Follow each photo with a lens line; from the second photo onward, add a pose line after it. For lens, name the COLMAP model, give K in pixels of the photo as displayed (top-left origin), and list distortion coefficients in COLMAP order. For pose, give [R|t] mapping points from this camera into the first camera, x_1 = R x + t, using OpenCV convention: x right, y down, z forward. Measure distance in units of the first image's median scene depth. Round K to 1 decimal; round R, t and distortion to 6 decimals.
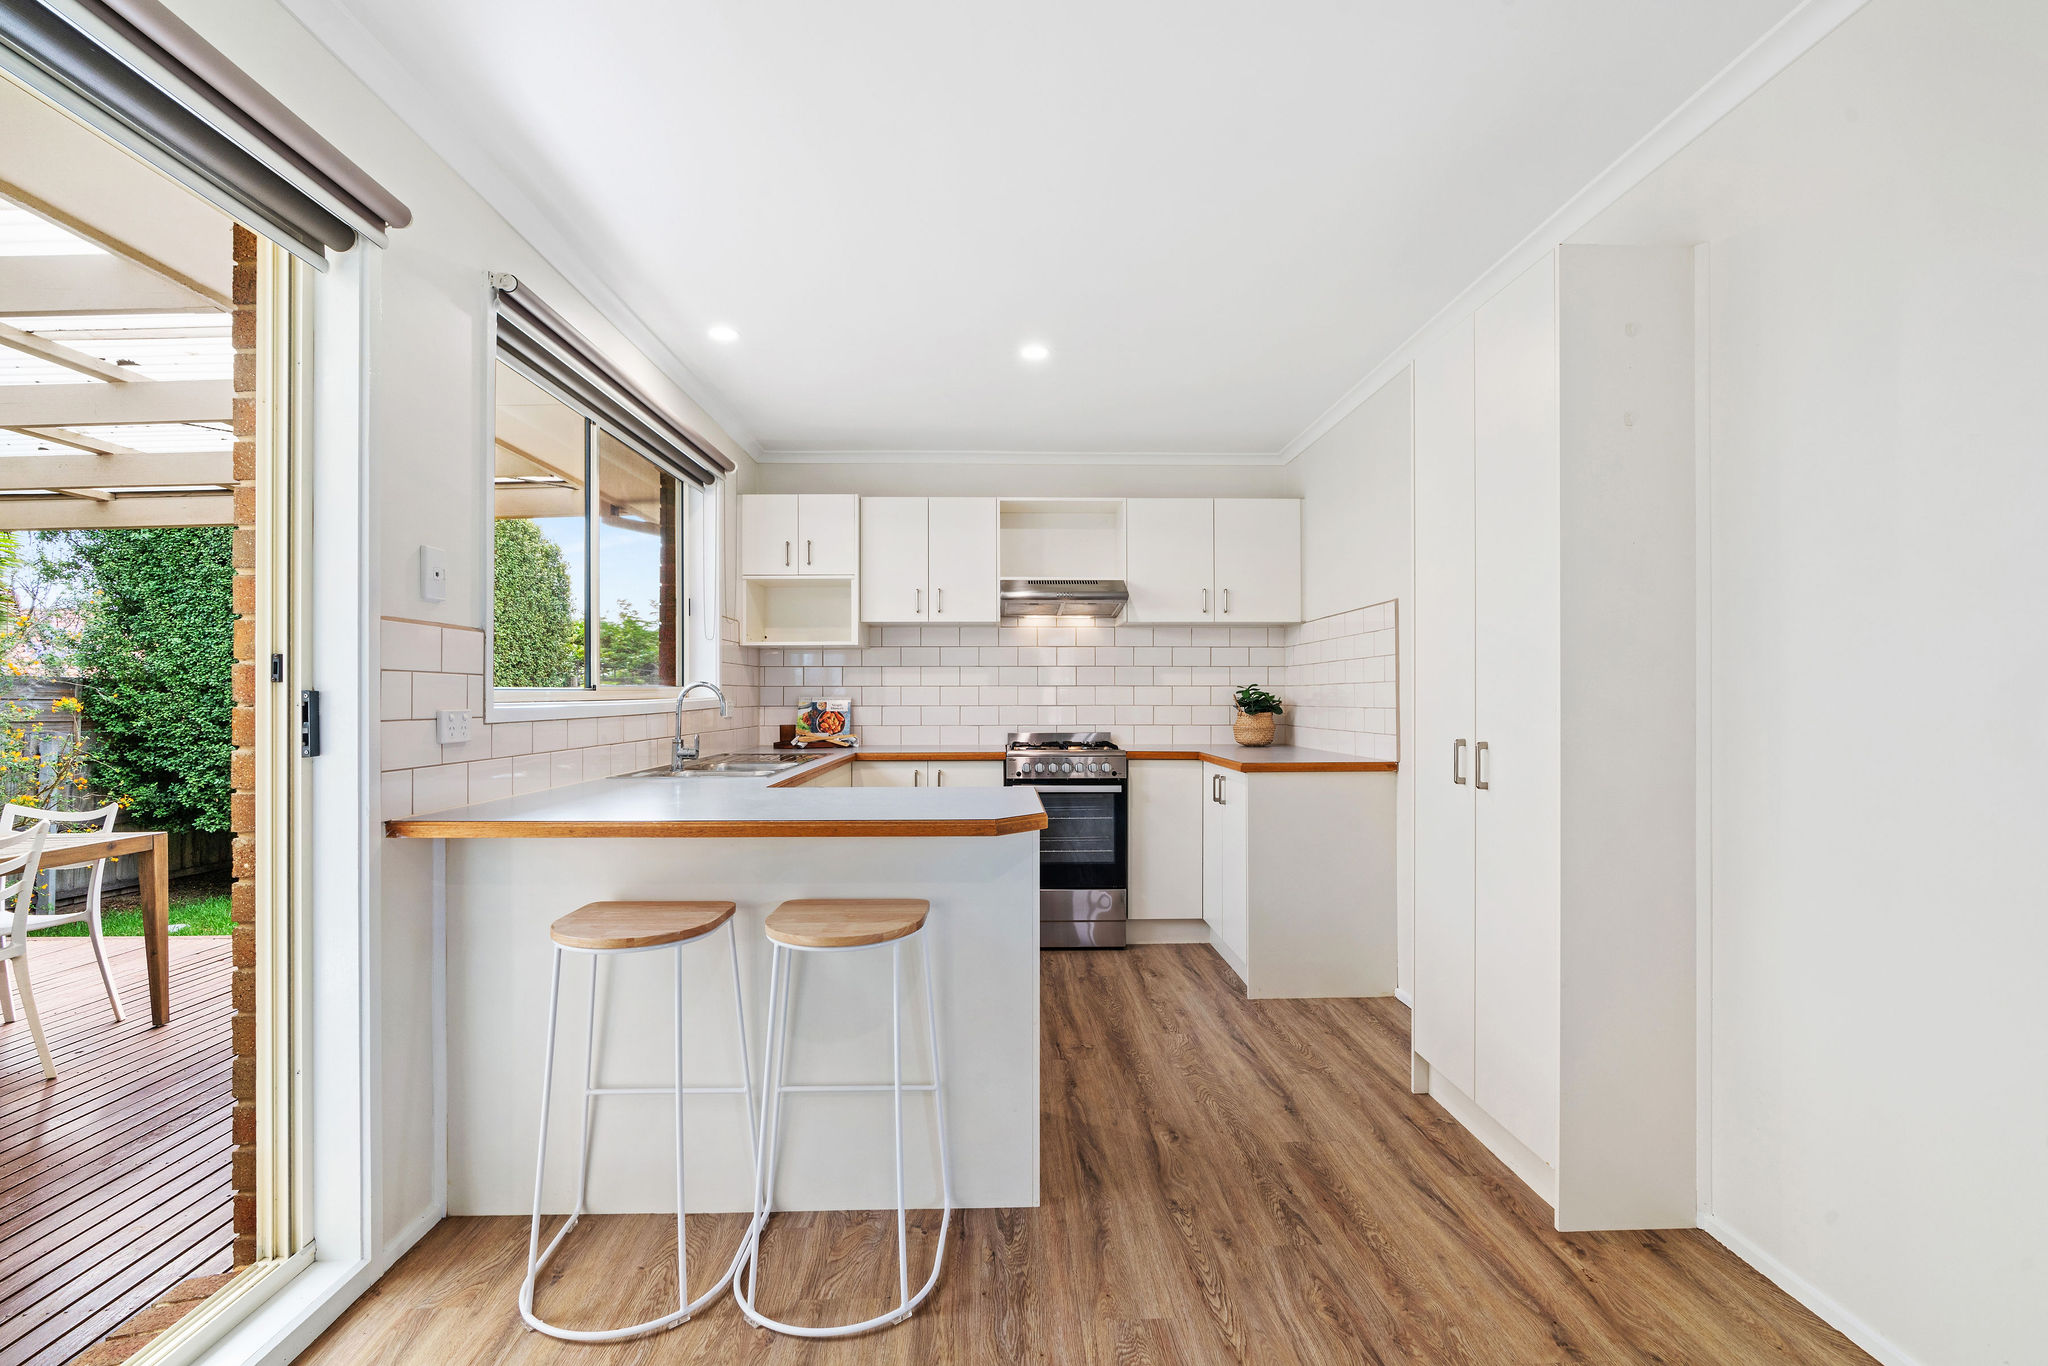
lens RADIAL K [[918.2, 0, 1016.0], [0, 918.2, 692.7], [0, 0, 1]] dist [-0.003067, -0.000083]
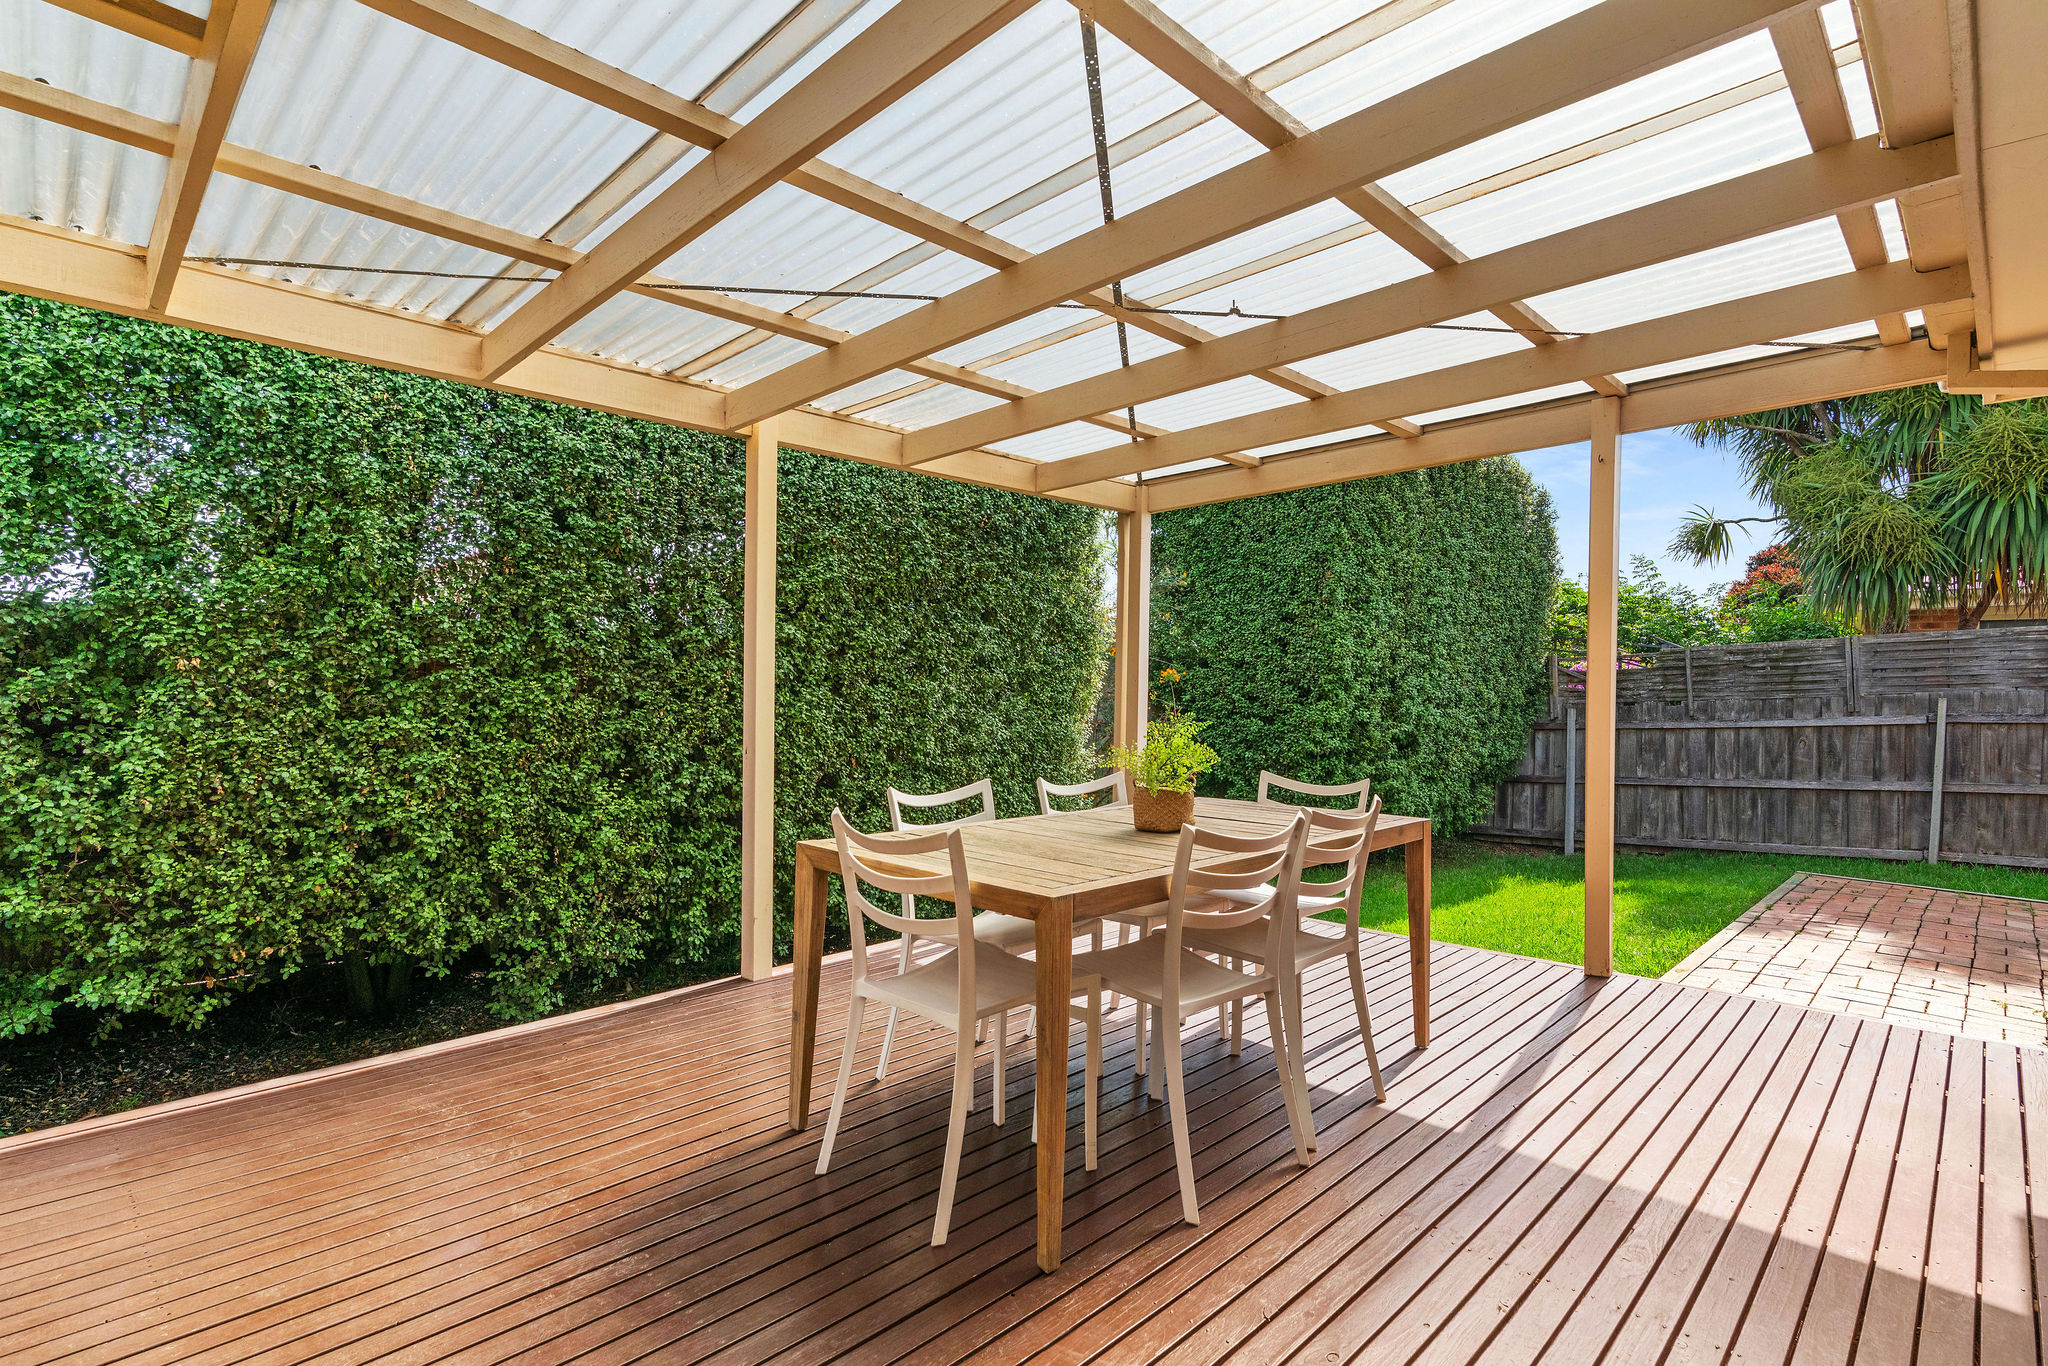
lens RADIAL K [[994.2, 0, 1014.8], [0, 994.2, 693.6], [0, 0, 1]] dist [0.002768, 0.000430]
pose [[0.682789, 0.022578, -0.730267, -0.240346], [-0.012309, 0.999736, 0.019401, 0.009939], [0.730512, -0.004258, 0.682887, 0.048662]]
